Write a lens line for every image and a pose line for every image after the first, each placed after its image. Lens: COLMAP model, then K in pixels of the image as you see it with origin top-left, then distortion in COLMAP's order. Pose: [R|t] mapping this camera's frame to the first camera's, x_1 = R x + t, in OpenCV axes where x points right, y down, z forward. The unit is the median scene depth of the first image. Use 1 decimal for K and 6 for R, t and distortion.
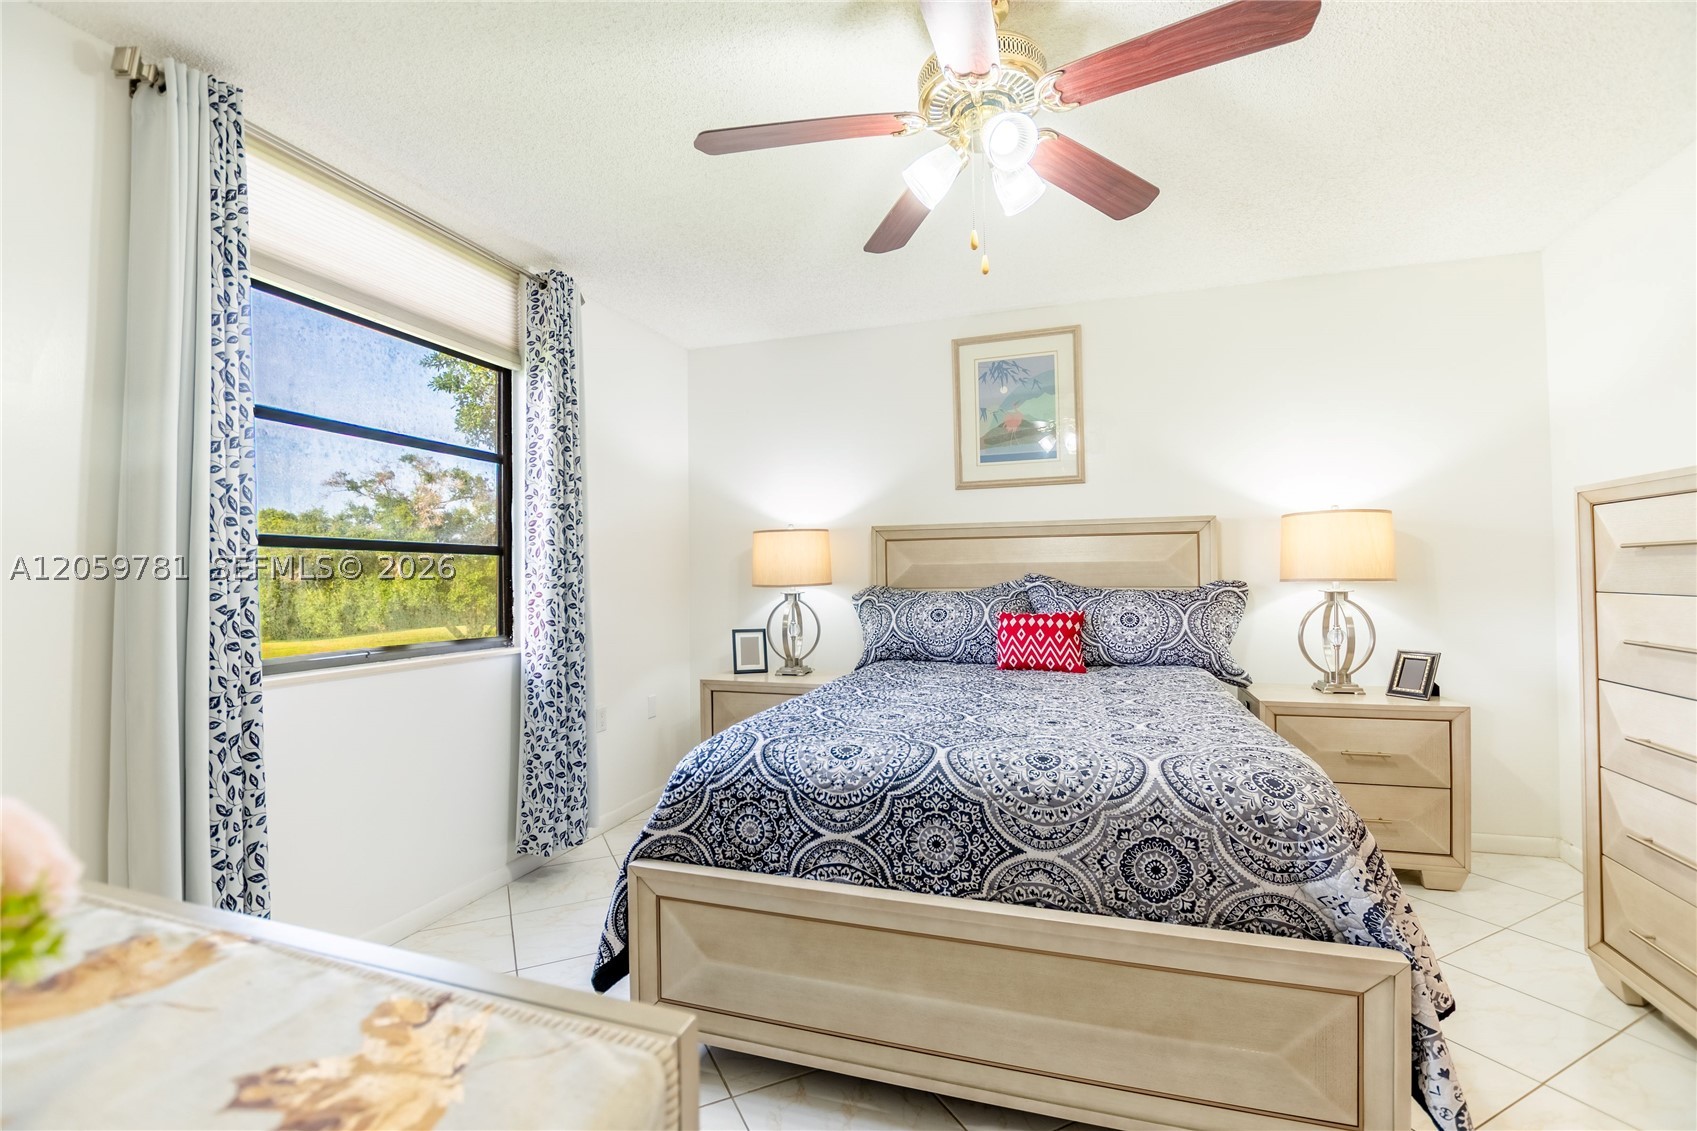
lens RADIAL K [[746.5, 0, 826.2], [0, 746.5, 560.0], [0, 0, 1]] dist [-0.019228, -0.000214]
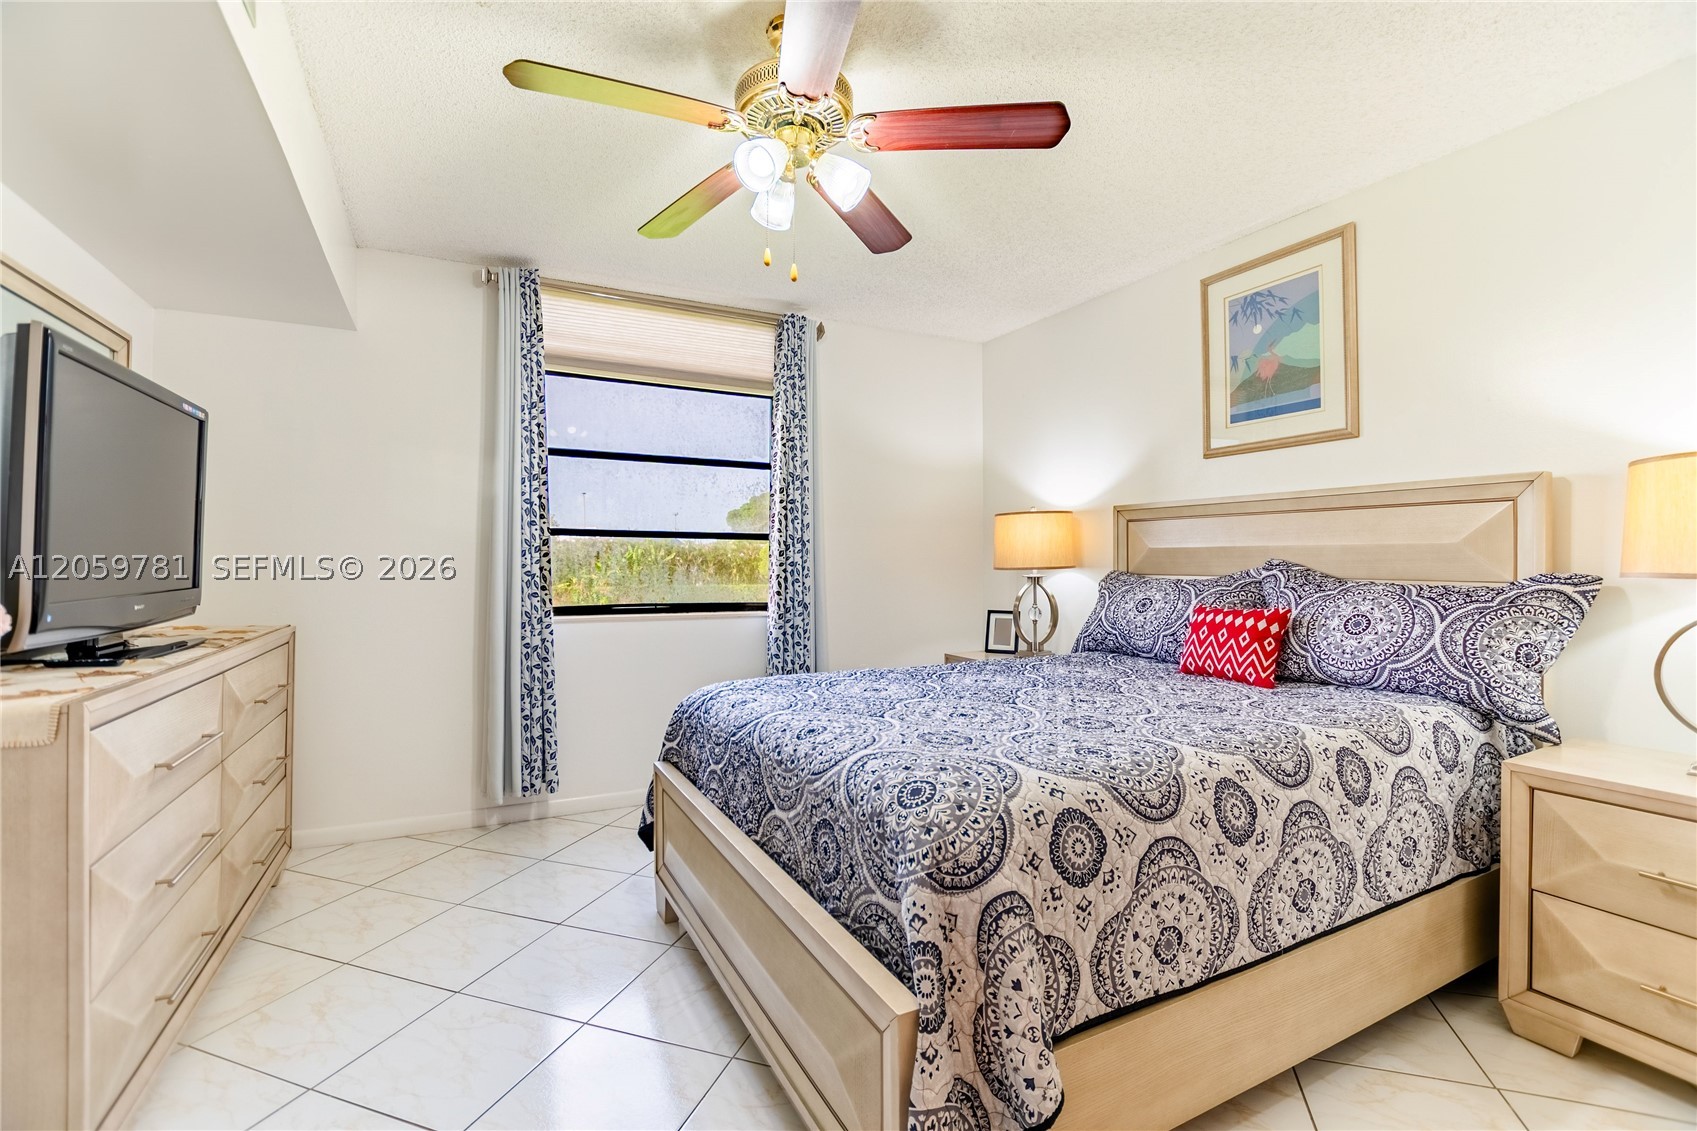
lens RADIAL K [[746.8, 0, 848.1], [0, 746.8, 558.3], [0, 0, 1]] dist [-0.020675, 0.000737]
pose [[0.724940, 0.010840, -0.688727, 0.557105], [0.003995, 0.999793, 0.019940, -0.000380], [0.688801, -0.017207, 0.724746, 0.140271]]
